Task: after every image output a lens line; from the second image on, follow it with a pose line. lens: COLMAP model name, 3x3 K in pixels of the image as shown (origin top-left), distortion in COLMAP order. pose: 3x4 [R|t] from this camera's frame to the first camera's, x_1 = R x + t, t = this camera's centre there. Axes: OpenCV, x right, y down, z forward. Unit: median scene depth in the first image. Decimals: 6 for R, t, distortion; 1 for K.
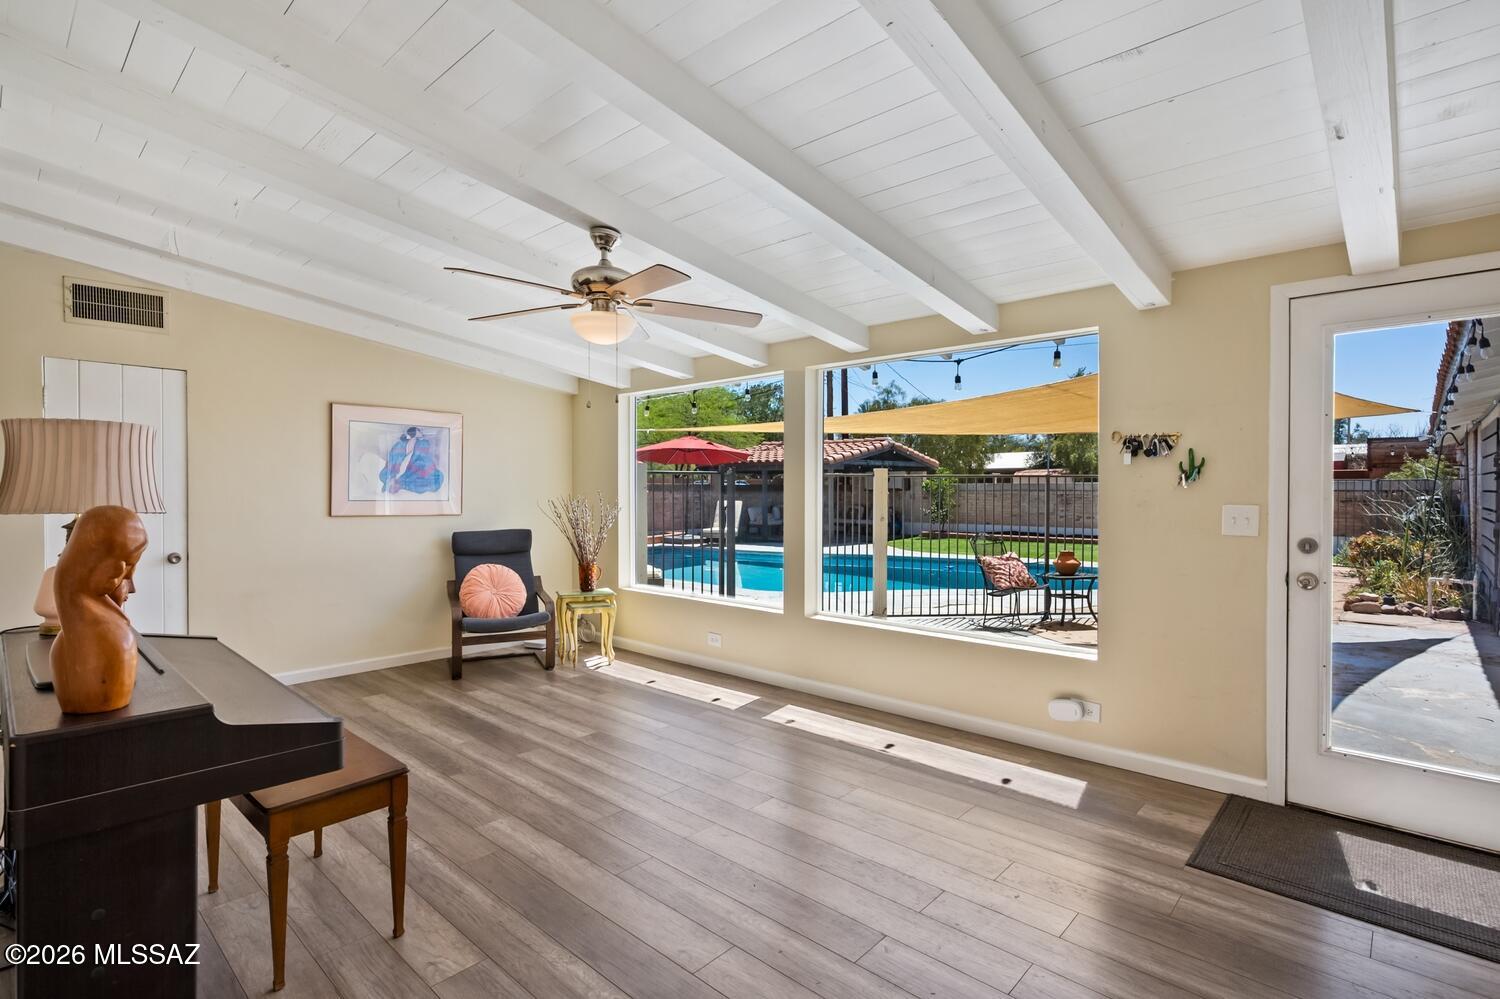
lens RADIAL K [[726.0, 0, 750.0], [0, 726.0, 499.5], [0, 0, 1]] dist [-0.000240, -0.000545]
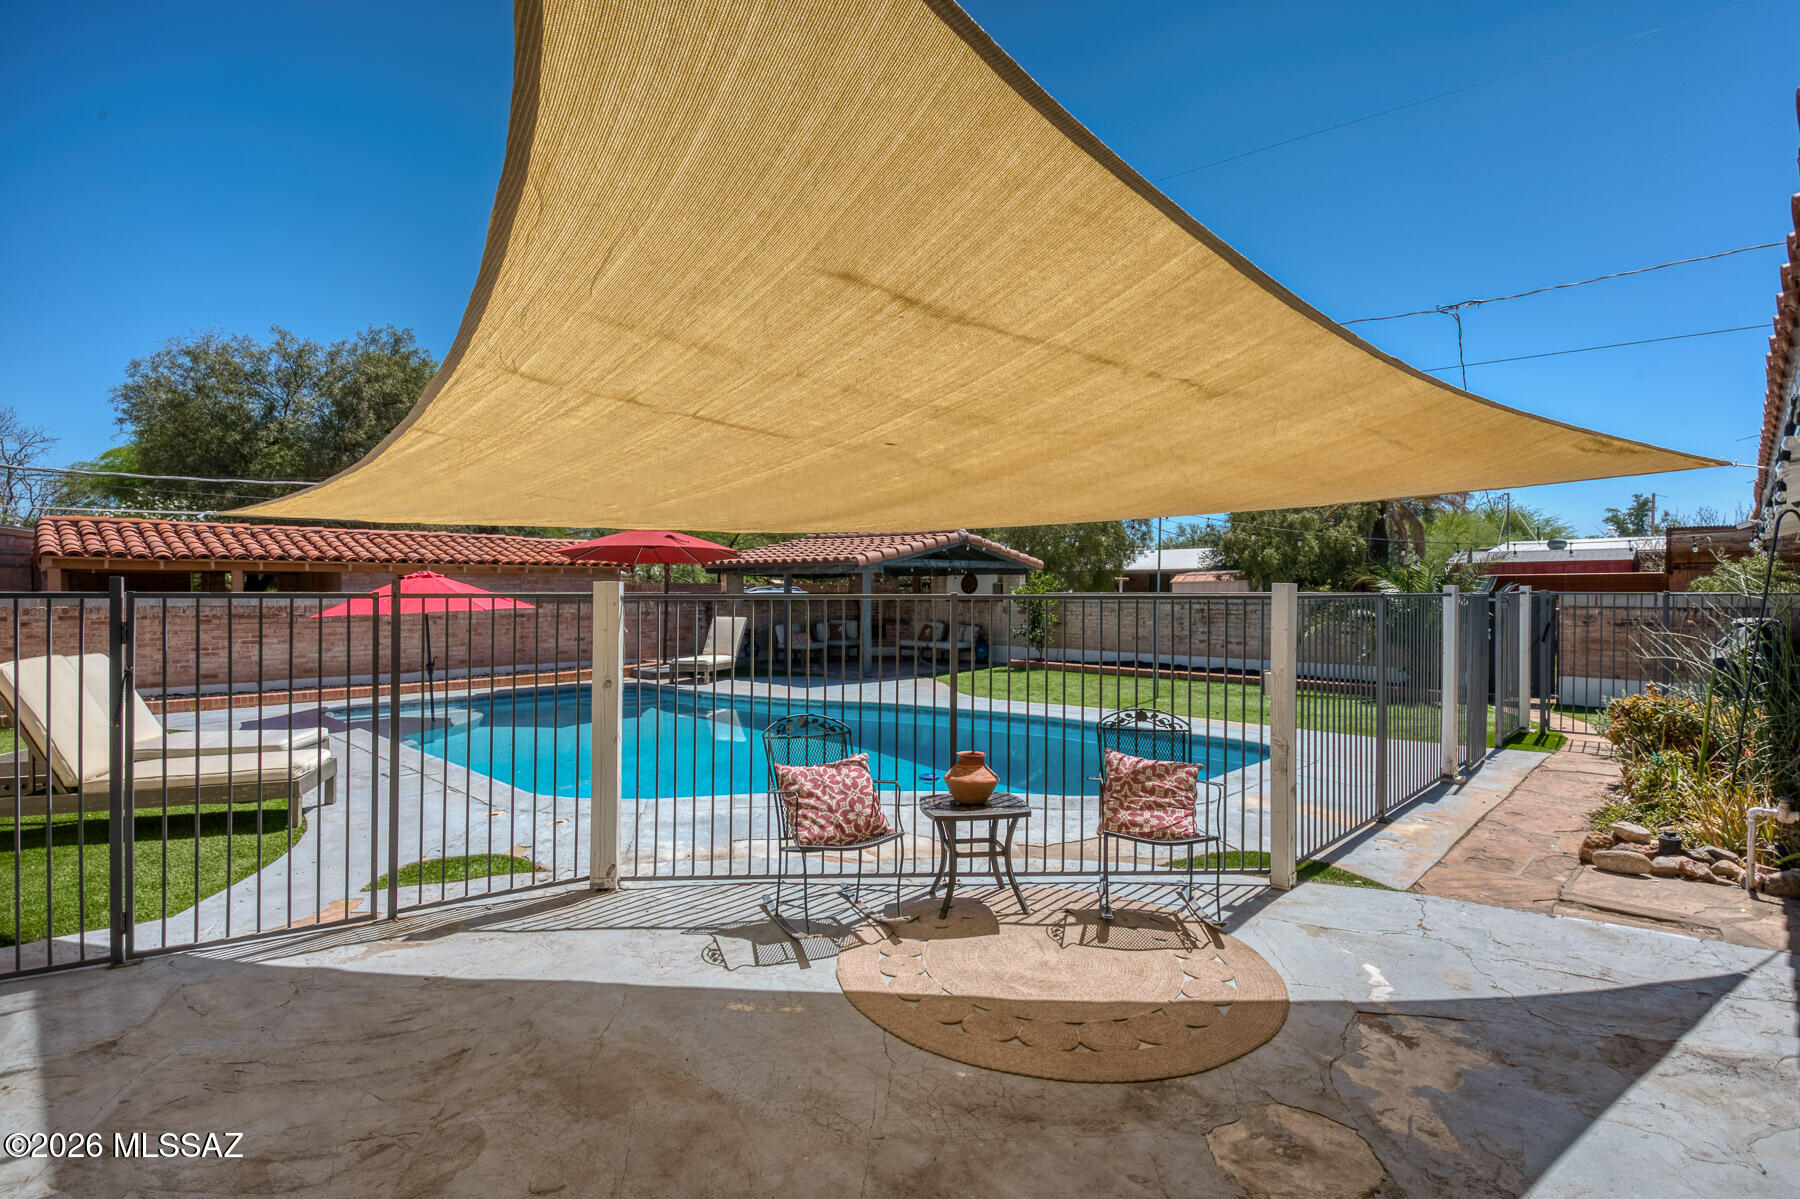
lens RADIAL K [[848.0, 0, 900.0], [0, 848.0, 599.5], [0, 0, 1]] dist [0.025872, -0.016323]
pose [[0.999422, 0.001191, -0.033960, 0.209012], [-0.001343, 0.999989, -0.004453, -0.015264], [0.033954, 0.004497, 0.999413, 0.220659]]
